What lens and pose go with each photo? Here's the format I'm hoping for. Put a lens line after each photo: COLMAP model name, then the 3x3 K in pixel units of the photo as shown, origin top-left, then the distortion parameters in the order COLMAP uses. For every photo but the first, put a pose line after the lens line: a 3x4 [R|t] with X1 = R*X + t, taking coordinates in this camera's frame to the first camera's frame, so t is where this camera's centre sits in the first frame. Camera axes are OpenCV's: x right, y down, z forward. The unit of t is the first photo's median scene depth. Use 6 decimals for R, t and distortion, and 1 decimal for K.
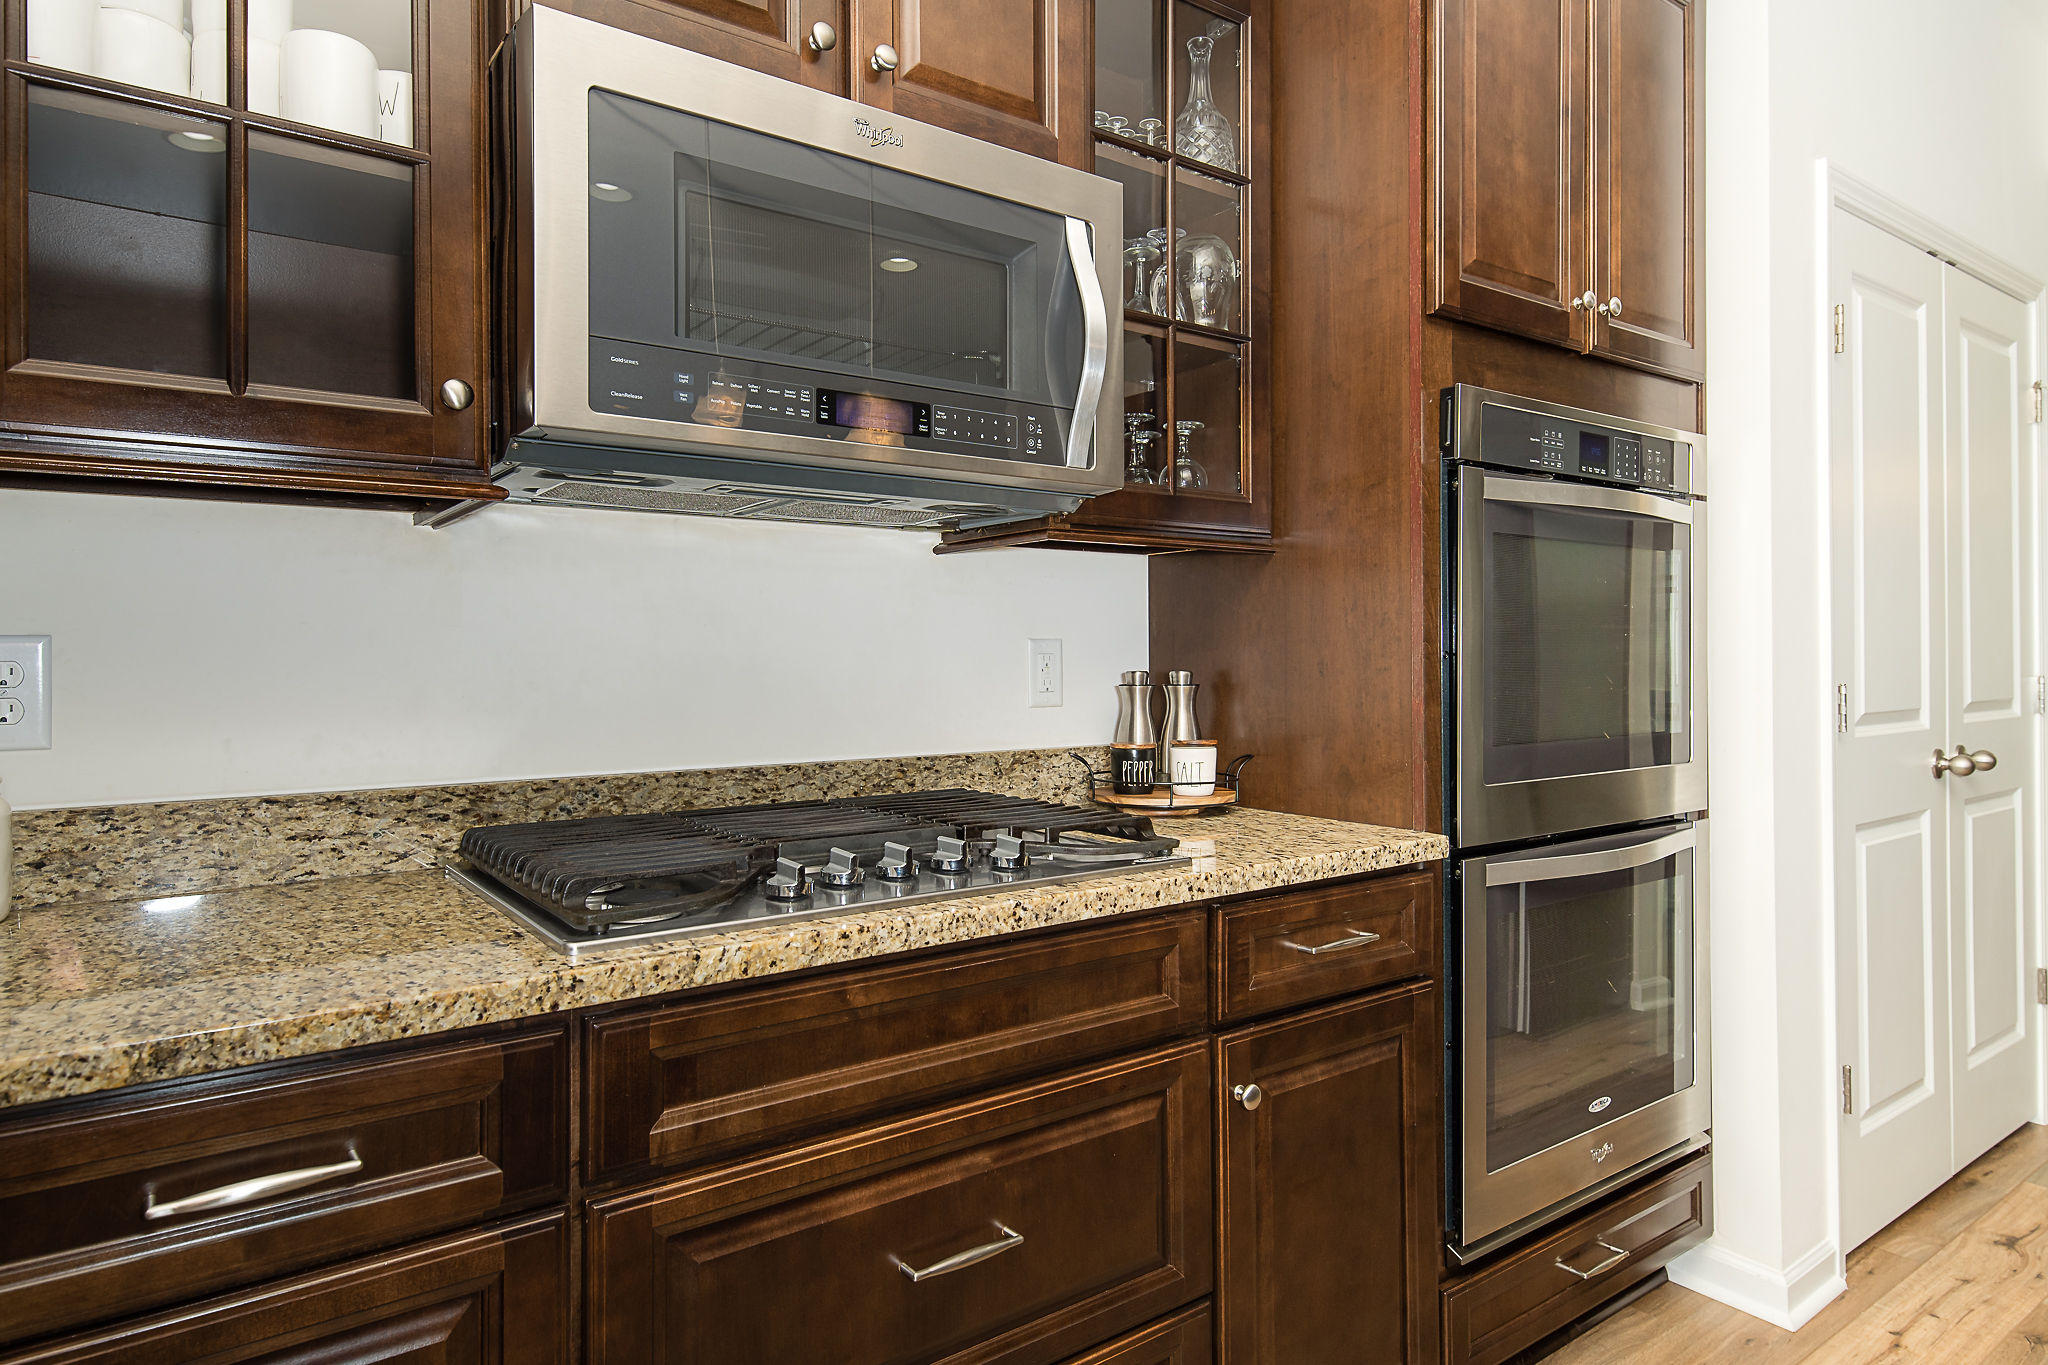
lens RADIAL K [[1234.7, 0, 1031.0], [0, 1234.7, 648.8], [0, 0, 1]] dist [-0.000578, -0.000795]
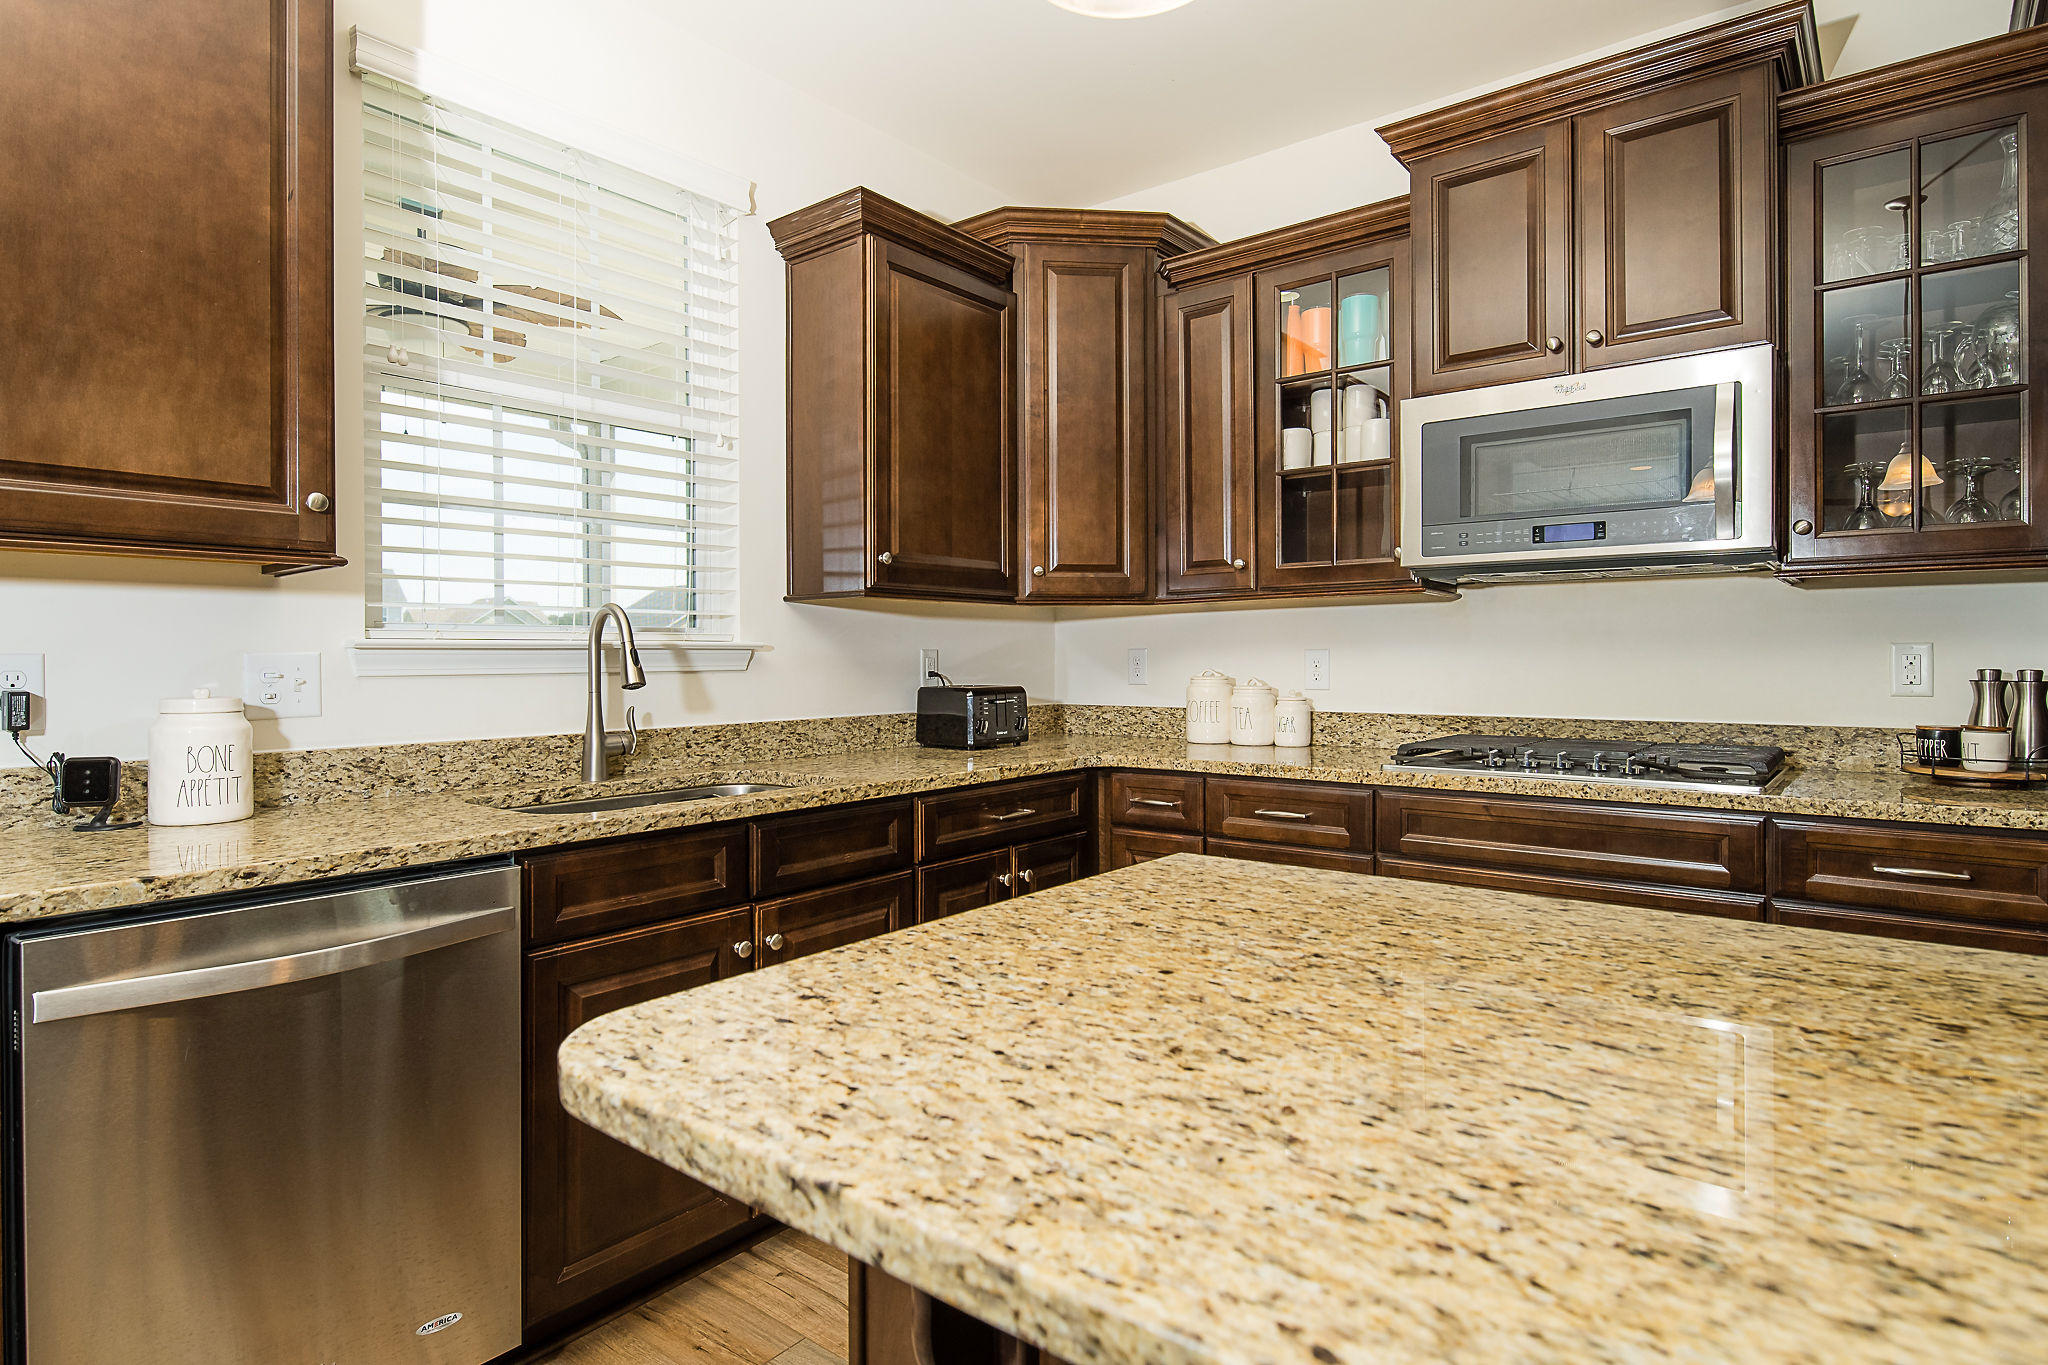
lens RADIAL K [[1113.3, 0, 1027.4], [0, 1113.3, 668.7], [0, 0, 1]] dist [-0.007217, -0.002218]
pose [[0.251155, 0.011491, -0.967879, 1.301972], [0.007518, 0.999876, 0.013821, -0.006667], [0.967918, -0.010748, 0.251038, -0.259404]]
